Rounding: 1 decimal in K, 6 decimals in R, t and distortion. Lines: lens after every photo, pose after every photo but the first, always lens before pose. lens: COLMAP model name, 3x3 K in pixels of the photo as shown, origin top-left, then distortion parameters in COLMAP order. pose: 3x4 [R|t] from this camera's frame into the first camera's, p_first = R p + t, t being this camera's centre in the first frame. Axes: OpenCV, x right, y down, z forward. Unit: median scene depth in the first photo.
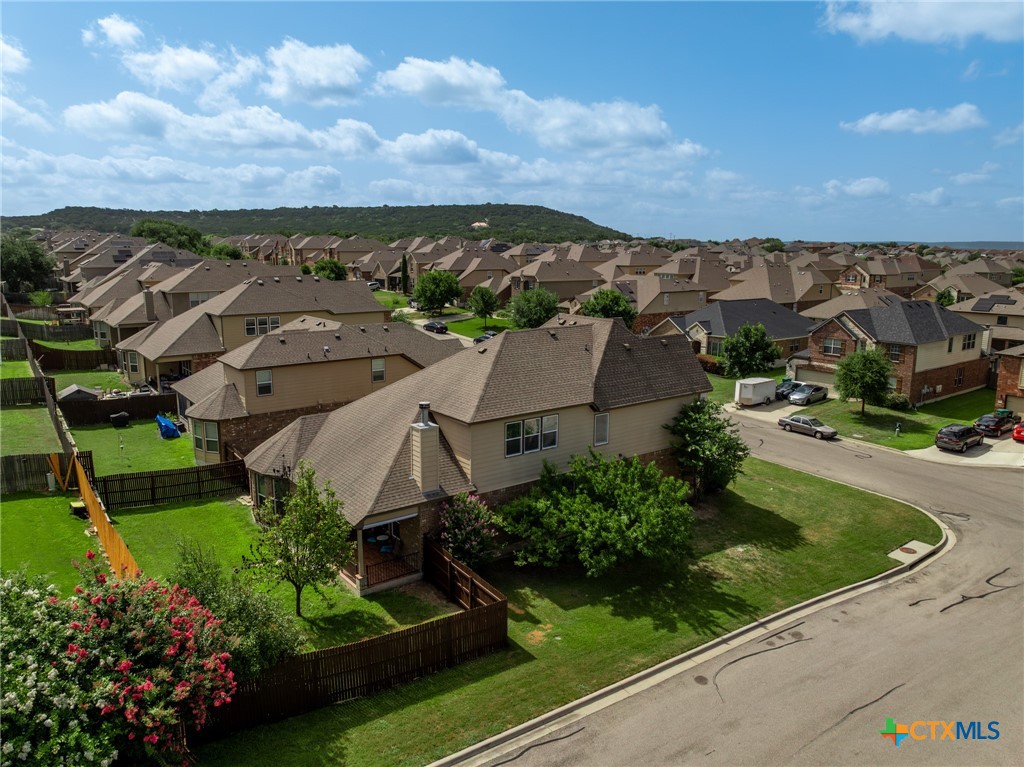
lens RADIAL K [[720.7, 0, 513.8], [0, 720.7, 377.5], [0, 0, 1]] dist [-0.032993, 0.021604]
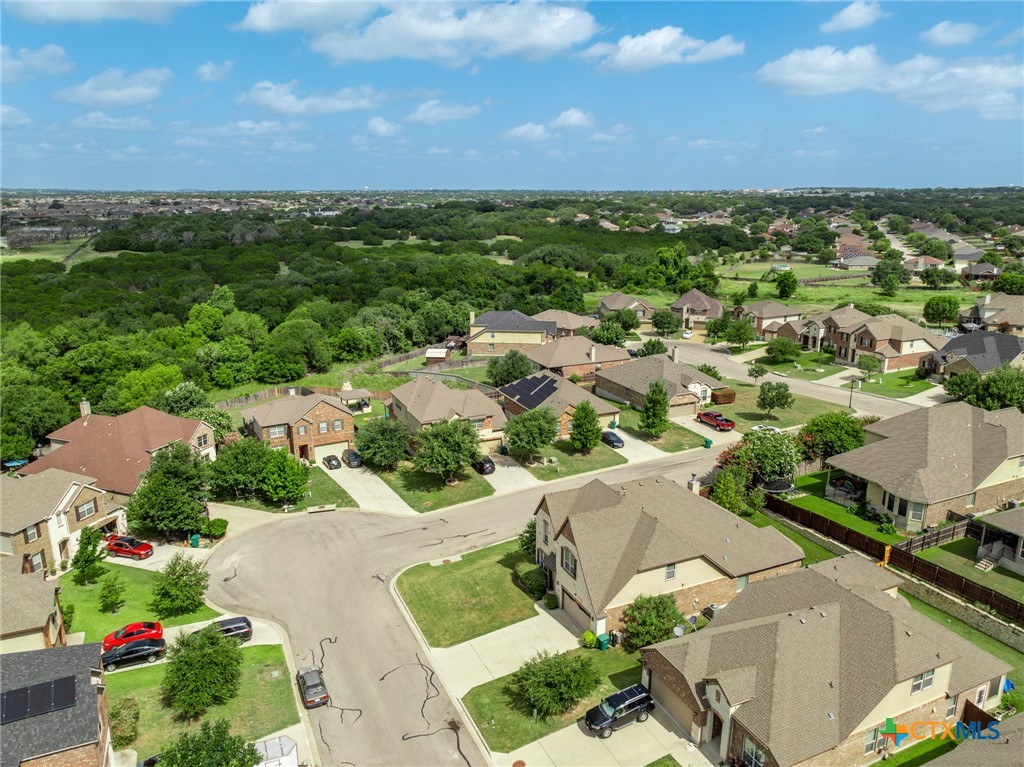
lens RADIAL K [[720.7, 0, 513.8], [0, 720.7, 377.5], [0, 0, 1]] dist [-0.032993, 0.021604]
pose [[-0.974653, -0.056583, 0.216449, -0.018375], [0.039314, 0.909115, 0.414685, -0.628296], [-0.220241, 0.412684, -0.883847, 1.521426]]
